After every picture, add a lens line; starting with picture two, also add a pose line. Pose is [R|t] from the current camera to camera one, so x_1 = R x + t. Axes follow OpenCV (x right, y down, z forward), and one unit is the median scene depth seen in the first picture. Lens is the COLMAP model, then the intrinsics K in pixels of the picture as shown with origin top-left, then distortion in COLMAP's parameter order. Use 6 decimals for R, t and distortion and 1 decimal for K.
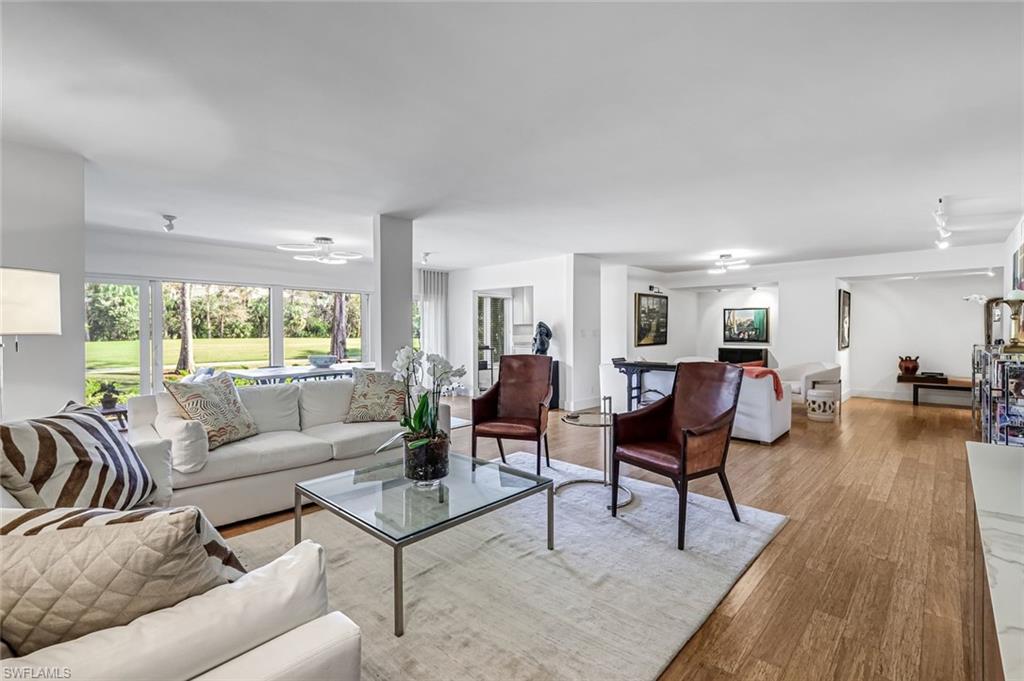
lens RADIAL K [[451.2, 0, 514.0], [0, 451.2, 339.3], [0, 0, 1]] dist [0.000095, -0.000229]
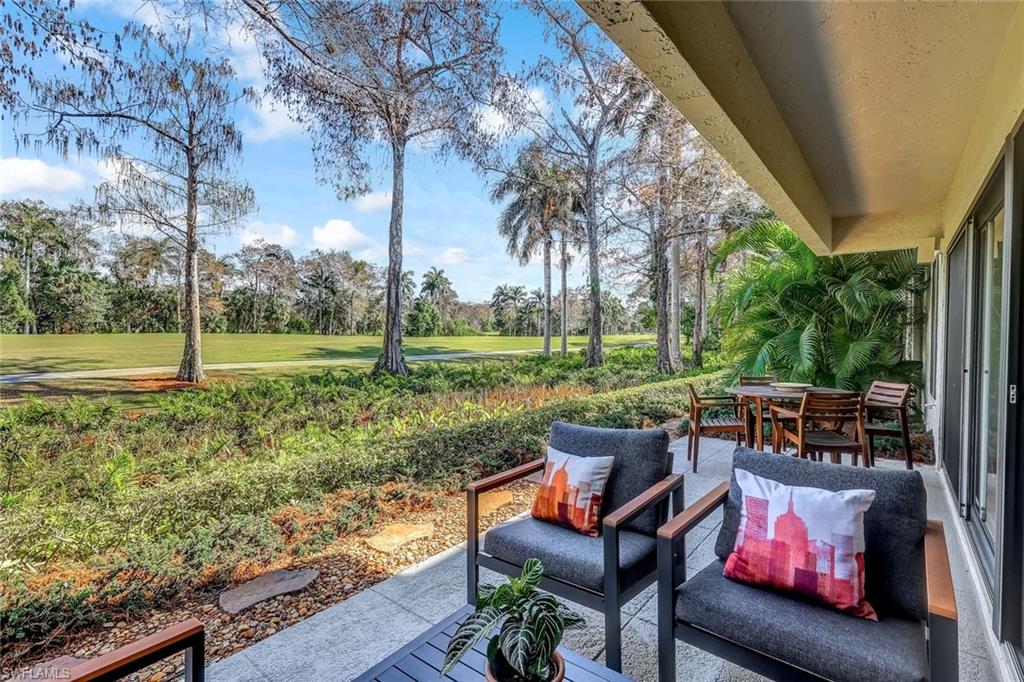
lens RADIAL K [[451.2, 0, 514.9], [0, 451.2, 341.7], [0, 0, 1]] dist [0.000095, -0.000229]
pose [[0.997534, 0.017248, 0.068029, -0.083003], [-0.017520, 0.999841, 0.003404, 0.000717], [-0.067959, -0.004588, 0.997678, 0.075086]]
